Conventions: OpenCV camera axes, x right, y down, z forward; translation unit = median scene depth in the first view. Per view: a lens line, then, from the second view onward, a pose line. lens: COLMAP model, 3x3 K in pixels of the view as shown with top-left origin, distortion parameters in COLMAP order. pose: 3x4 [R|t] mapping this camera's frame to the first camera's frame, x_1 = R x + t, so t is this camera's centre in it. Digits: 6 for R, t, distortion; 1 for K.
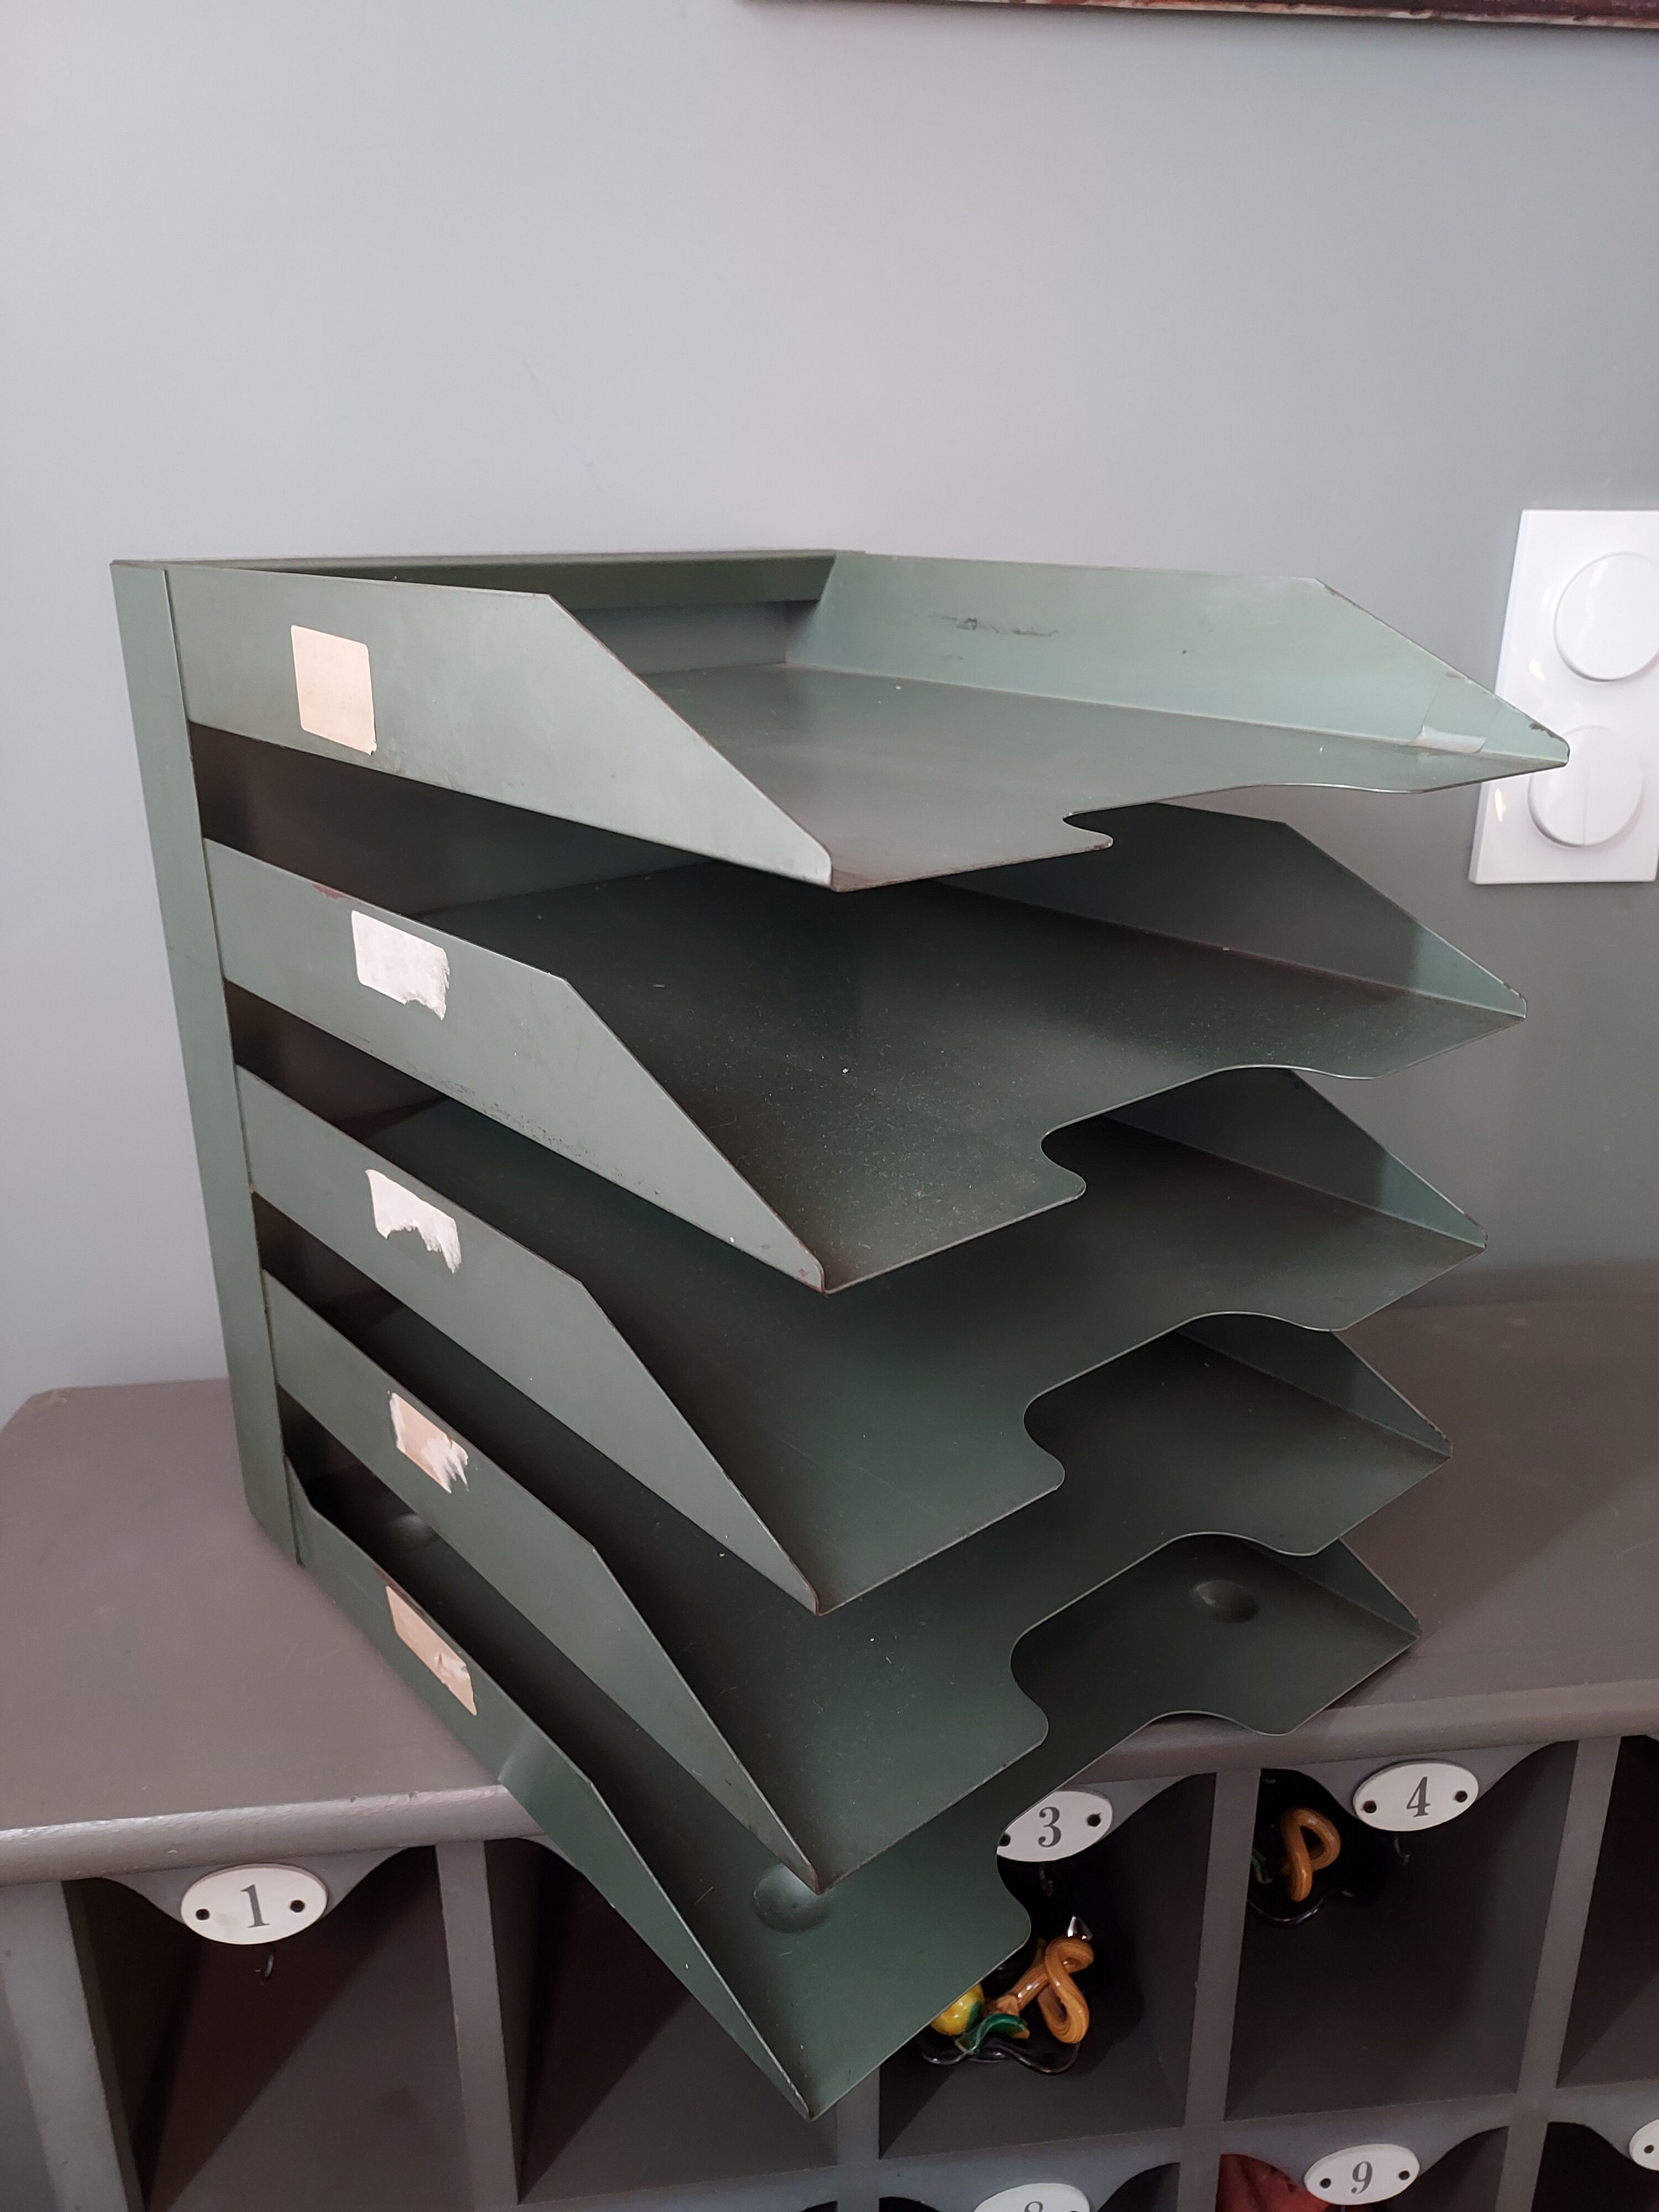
lens RADIAL K [[1633.4, 0, 829.5], [0, 1633.4, 1106.0], [0, 0, 1]] dist [0.007487, 0.000690]
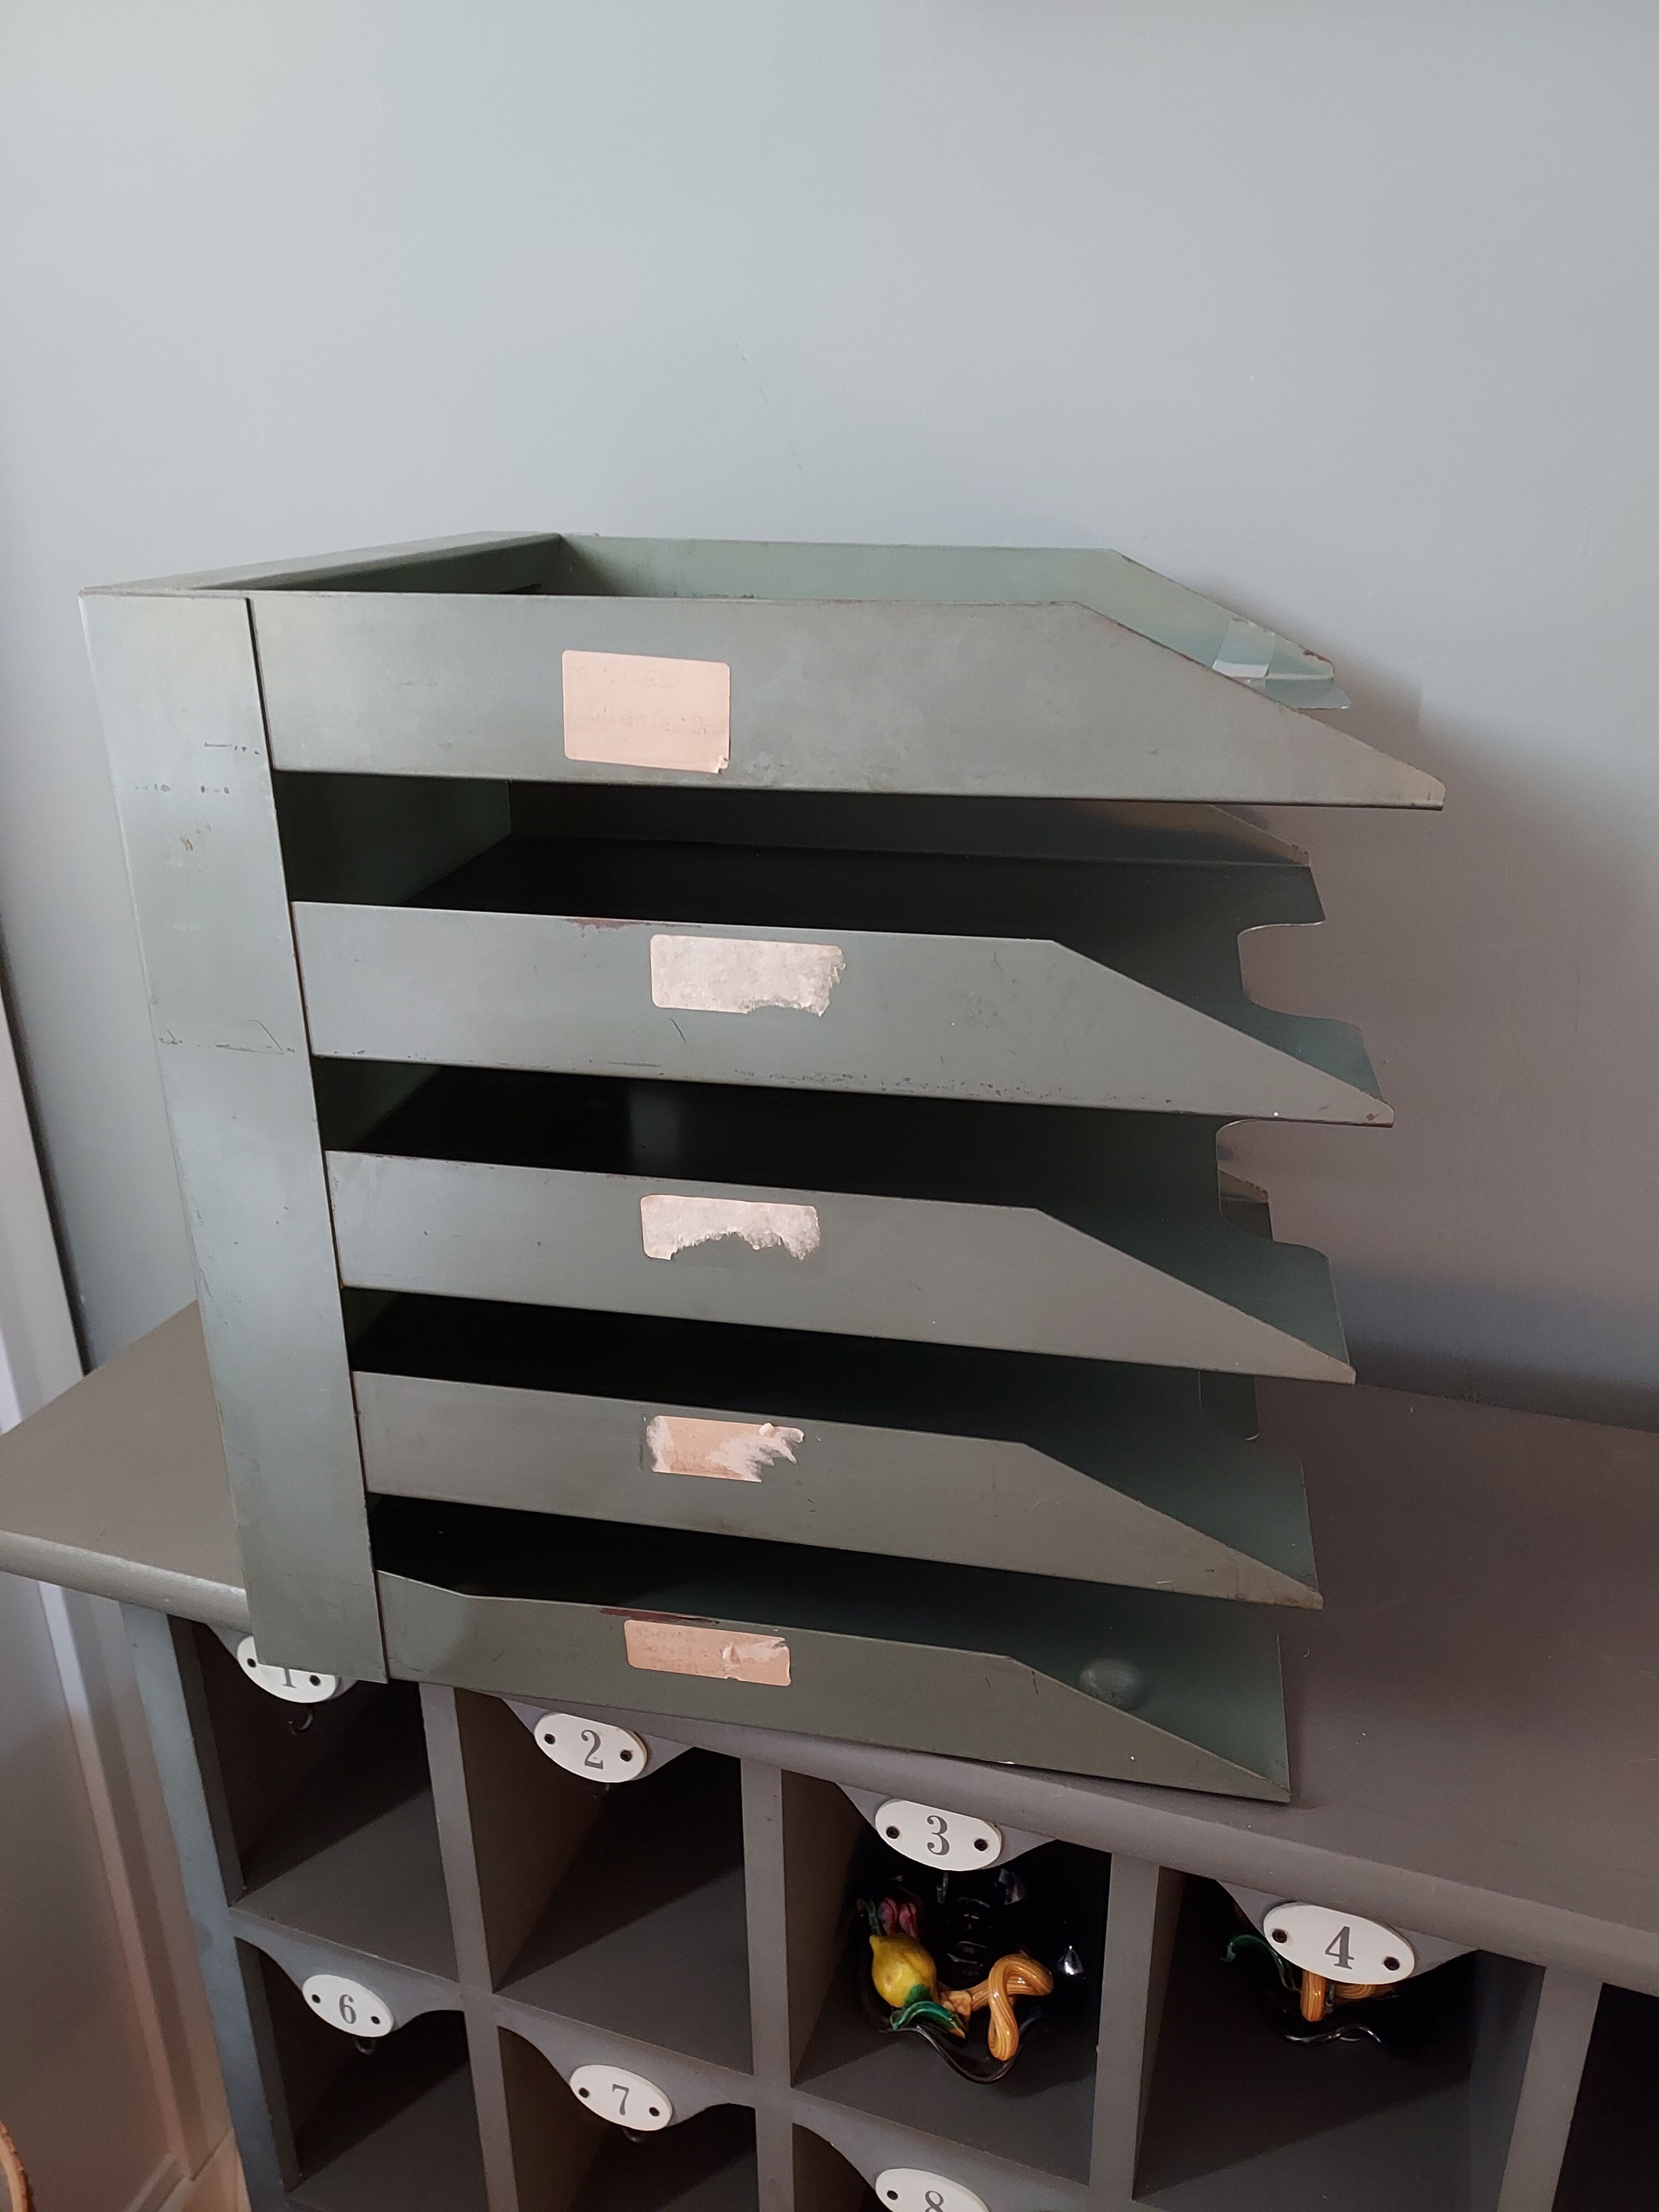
lens RADIAL K [[1605.8, 0, 829.5], [0, 1605.8, 1106.0], [0, 0, 1]] dist [0.001688, -0.000315]
pose [[0.785746, -0.239562, 0.570275, -0.699396], [0.218231, 0.970035, 0.106807, -0.088599], [-0.578773, 0.040529, 0.814481, 0.137911]]
